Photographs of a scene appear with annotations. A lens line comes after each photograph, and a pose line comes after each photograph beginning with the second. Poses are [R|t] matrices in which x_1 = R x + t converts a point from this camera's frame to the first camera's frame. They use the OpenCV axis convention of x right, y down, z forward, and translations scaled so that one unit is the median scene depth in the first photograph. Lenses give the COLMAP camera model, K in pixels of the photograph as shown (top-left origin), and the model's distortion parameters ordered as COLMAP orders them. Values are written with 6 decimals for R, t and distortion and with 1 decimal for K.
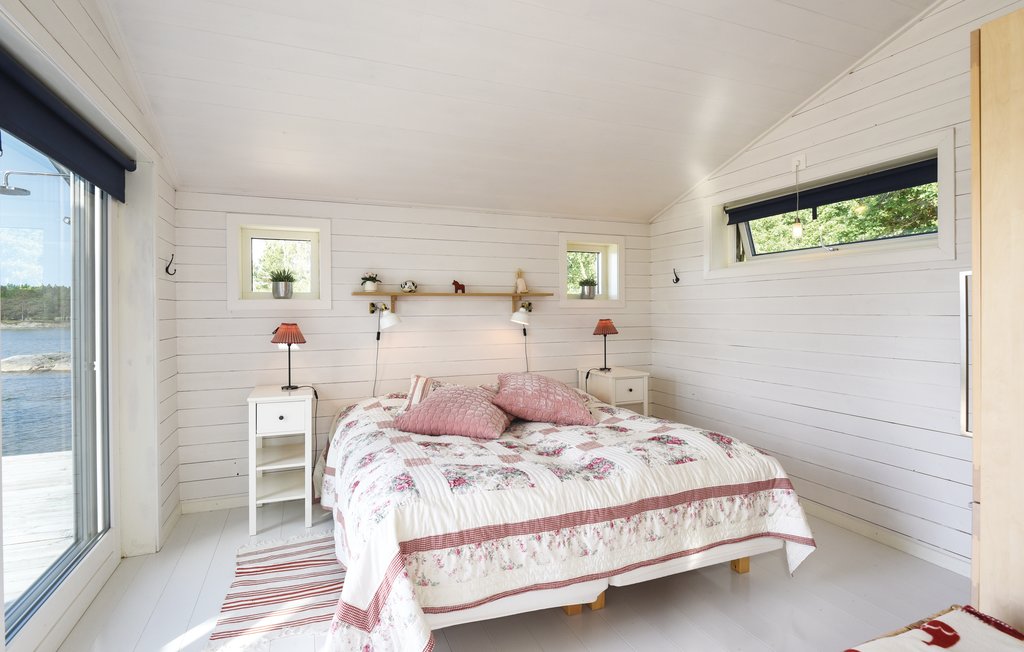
lens RADIAL K [[519.6, 0, 510.2], [0, 519.6, 314.3], [0, 0, 1]] dist [-0.002512, 0.000043]
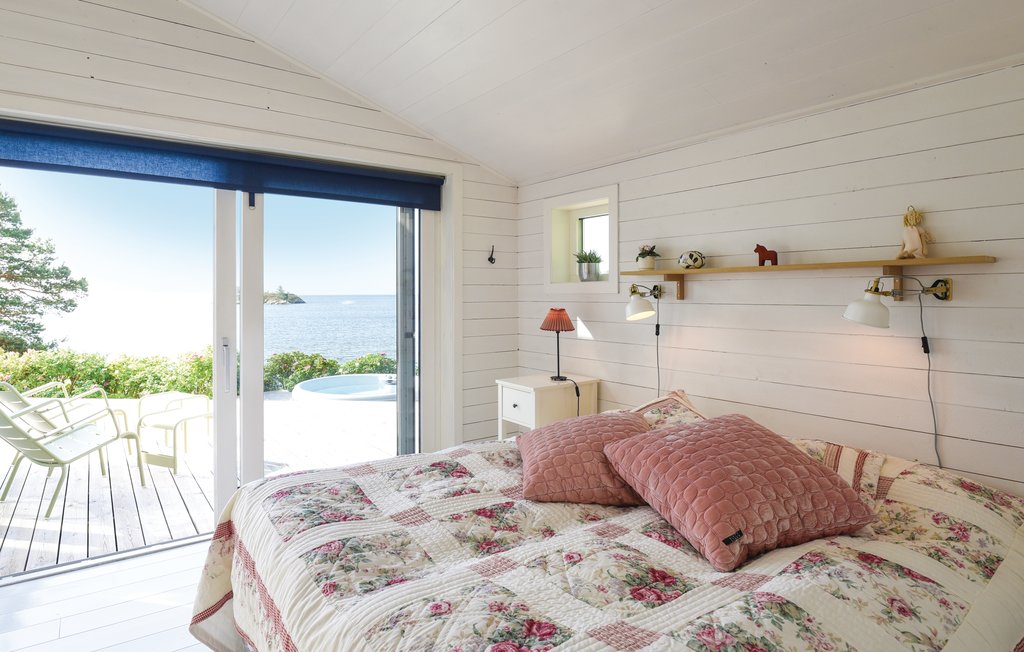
lens RADIAL K [[575.3, 0, 510.5], [0, 575.3, 298.9], [0, 0, 1]] dist [-0.001437, -0.000120]
pose [[0.241590, 0.013027, -0.970291, 0.478041], [-0.007854, 0.999903, 0.011469, -0.009625], [0.970347, 0.004850, 0.241669, 0.592797]]
